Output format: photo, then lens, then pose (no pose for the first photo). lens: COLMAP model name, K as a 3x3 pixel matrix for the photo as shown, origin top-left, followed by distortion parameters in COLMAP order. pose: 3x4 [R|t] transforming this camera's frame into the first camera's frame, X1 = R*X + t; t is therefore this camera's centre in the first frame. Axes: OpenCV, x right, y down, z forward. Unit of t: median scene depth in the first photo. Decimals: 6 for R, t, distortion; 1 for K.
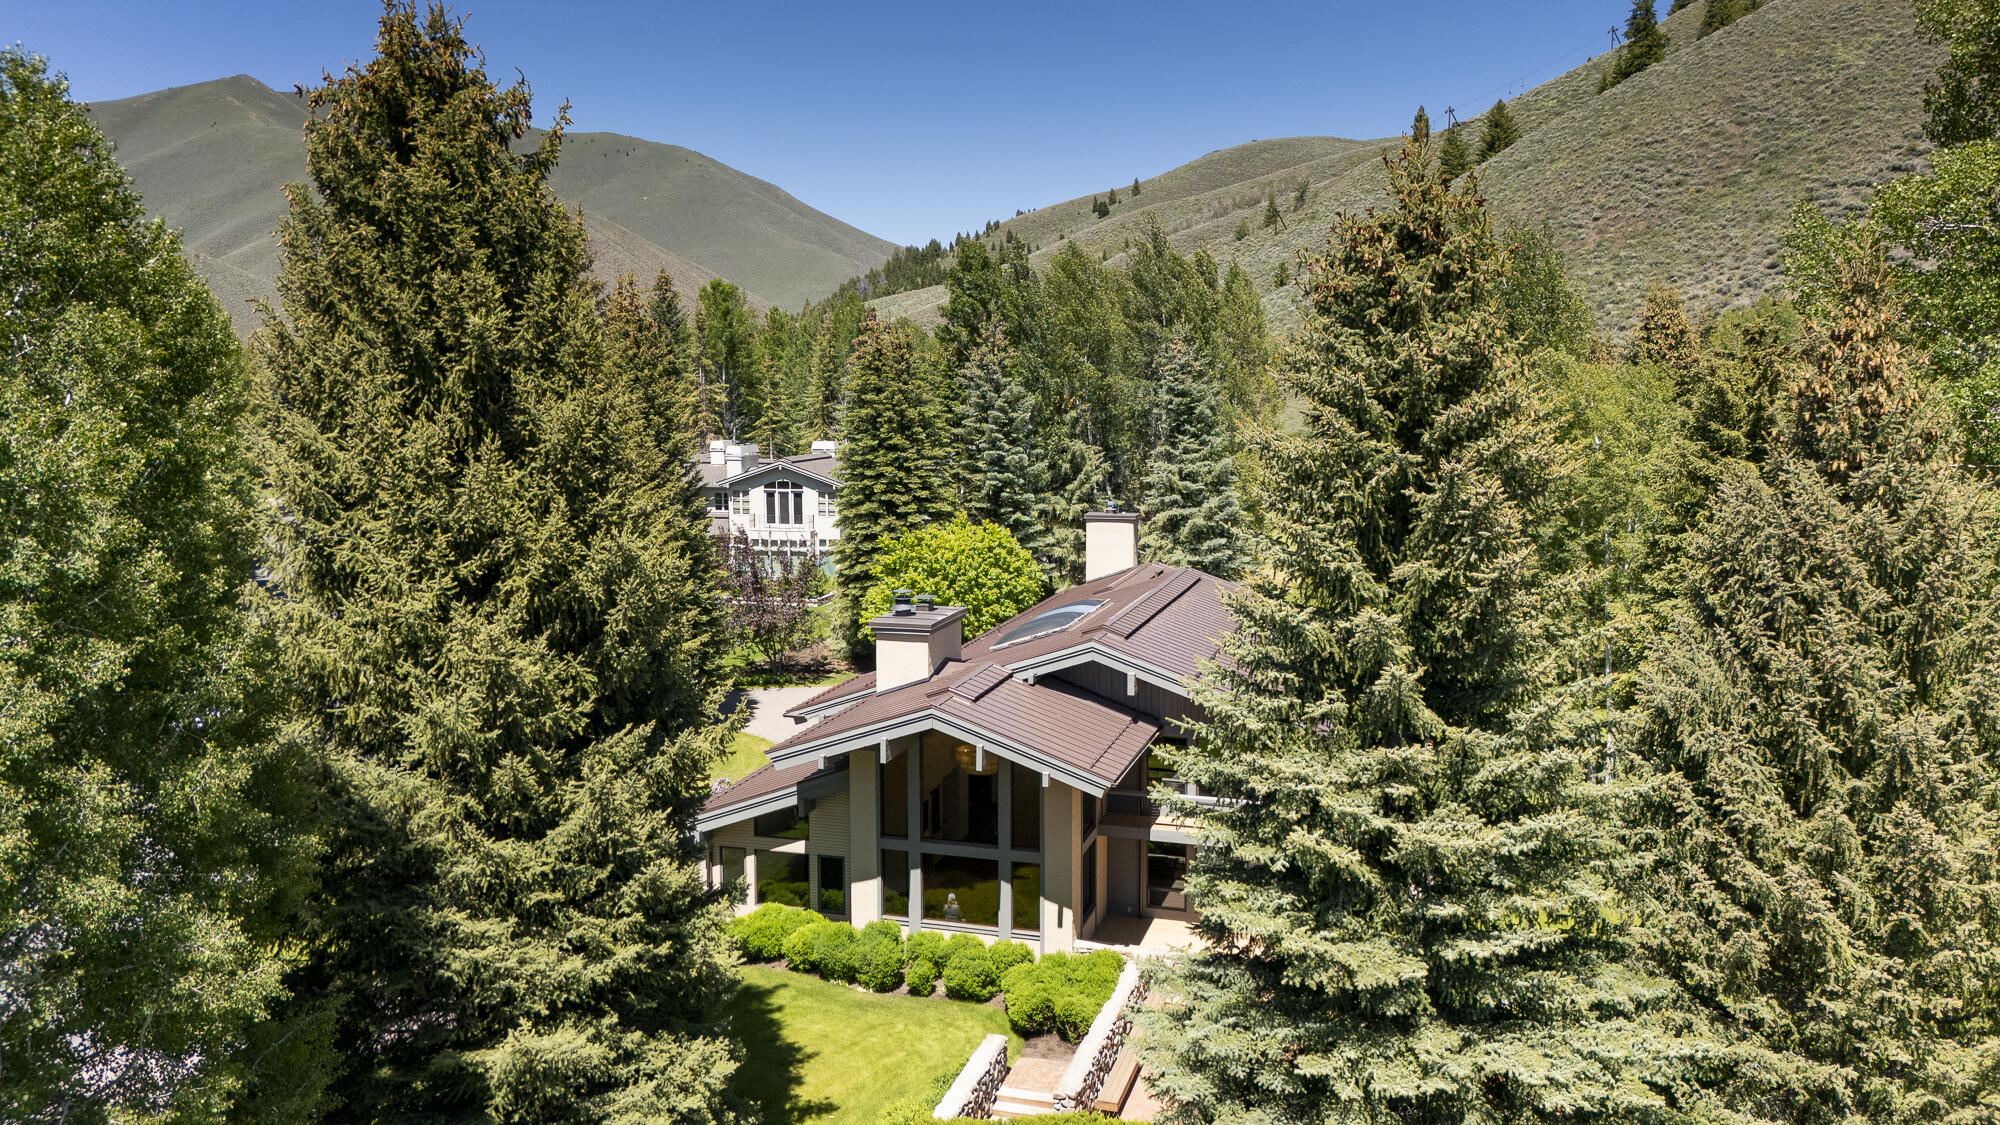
lens RADIAL K [[1483.2, 0, 1000.0], [0, 1483.2, 562.5], [0, 0, 1]] dist [0.148617, -0.237189]
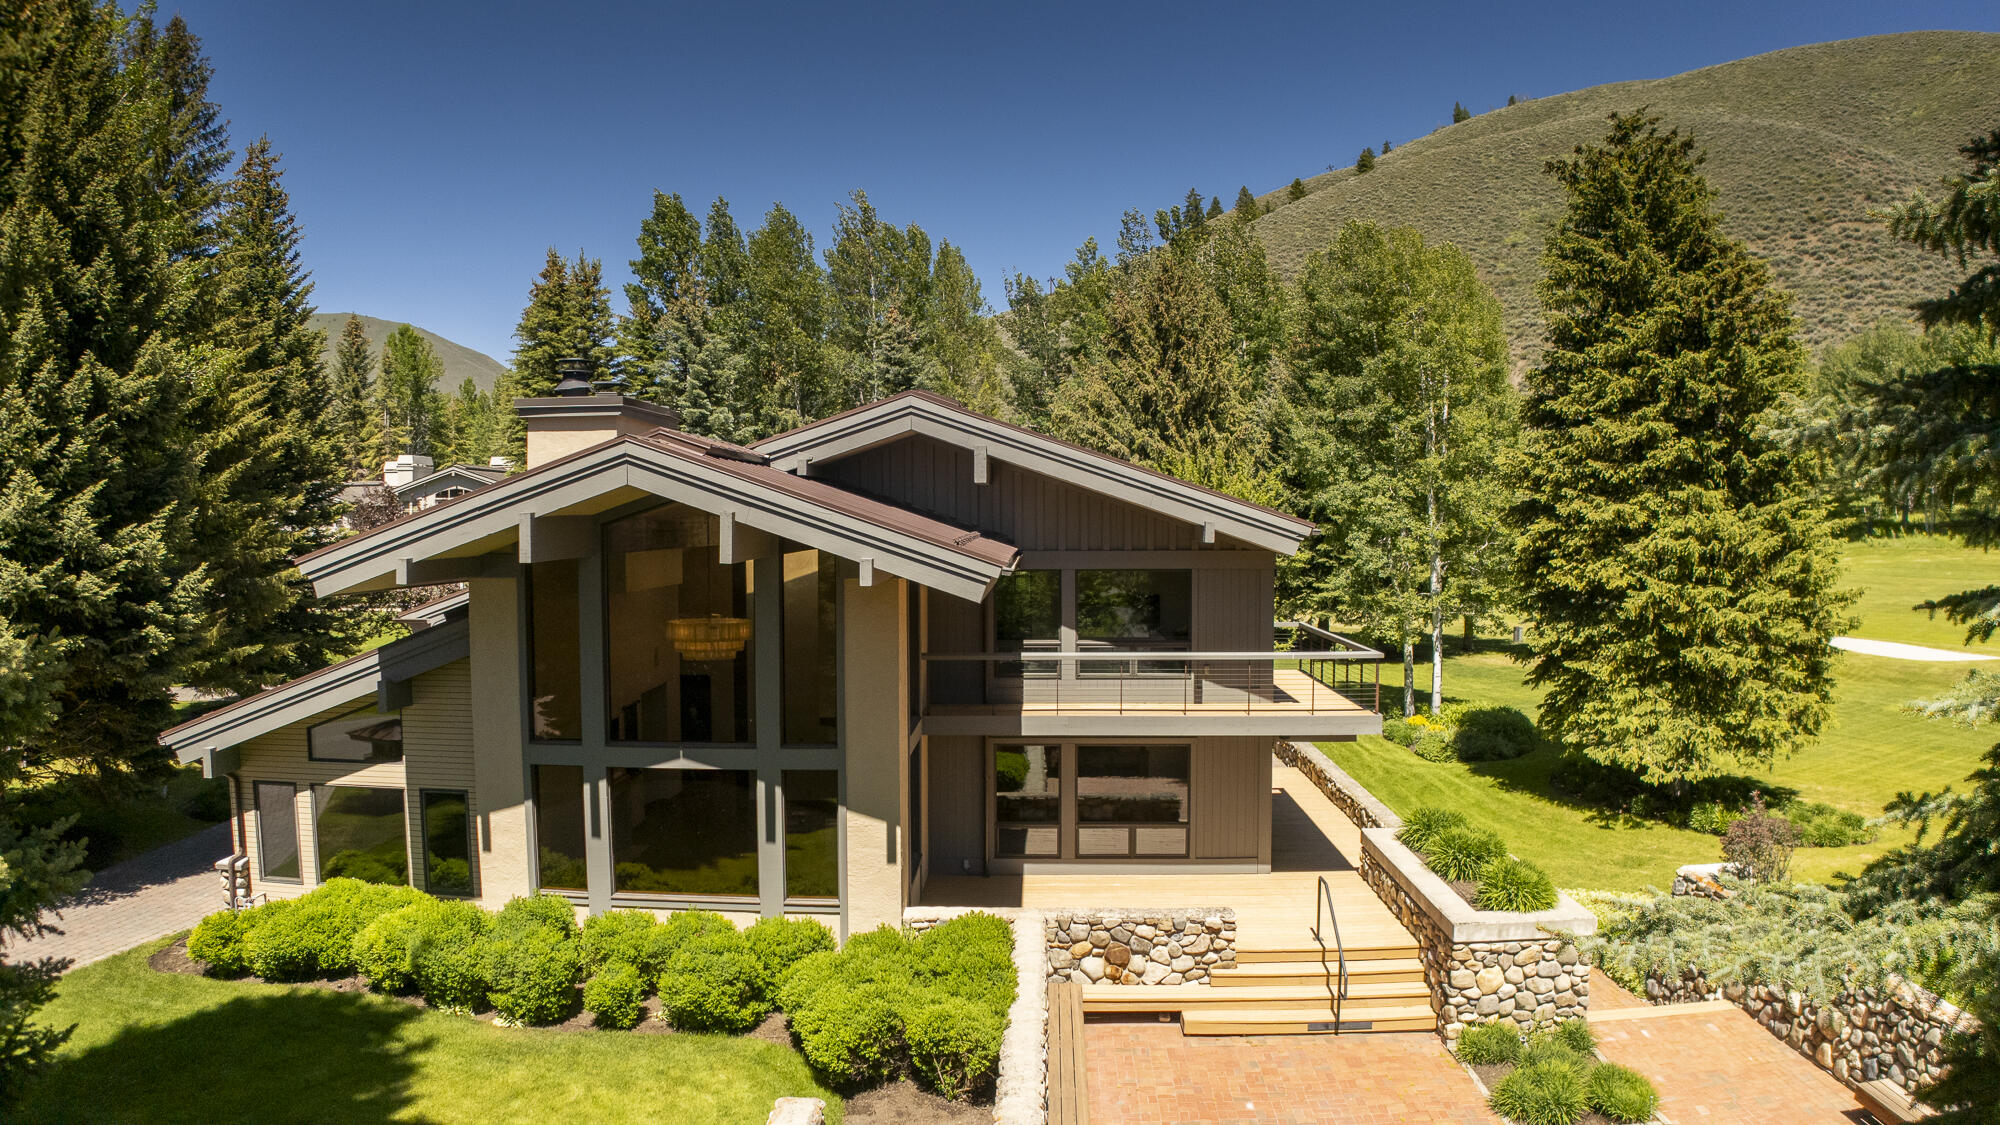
lens RADIAL K [[1249.2, 0, 1000.0], [0, 1249.2, 562.5], [0, 0, 1]] dist [-0.149369, -0.037359]
pose [[0.967933, -0.009802, 0.251017, -0.026814], [0.031568, 0.996063, -0.082831, 0.162953], [-0.249216, 0.088099, 0.964432, 0.541282]]
